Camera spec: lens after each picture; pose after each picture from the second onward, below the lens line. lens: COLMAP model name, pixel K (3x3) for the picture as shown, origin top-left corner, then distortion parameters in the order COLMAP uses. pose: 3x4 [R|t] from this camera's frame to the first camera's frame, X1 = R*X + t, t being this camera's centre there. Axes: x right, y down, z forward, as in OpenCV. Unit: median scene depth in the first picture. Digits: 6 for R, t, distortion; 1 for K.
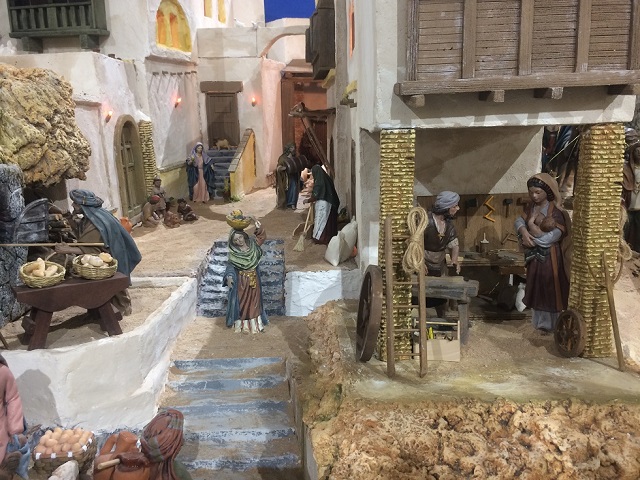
lens RADIAL K [[545.4, 0, 320.5], [0, 545.4, 241.3], [0, 0, 1]] dist [0.076063, -0.100234]
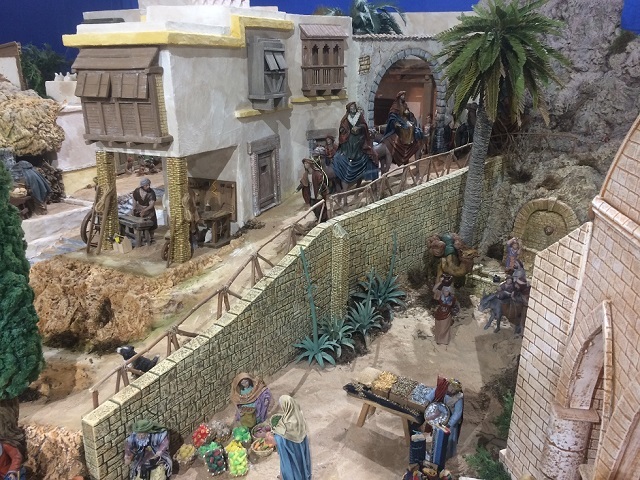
lens RADIAL K [[545.4, 0, 319.5], [0, 545.4, 239.1], [0, 0, 1]] dist [0.076063, -0.100234]
pose [[0.898602, 0.156137, -0.410044, 1.621649], [-0.110568, 0.984963, 0.132748, -0.199539], [0.424605, -0.073950, 0.902354, -0.619074]]
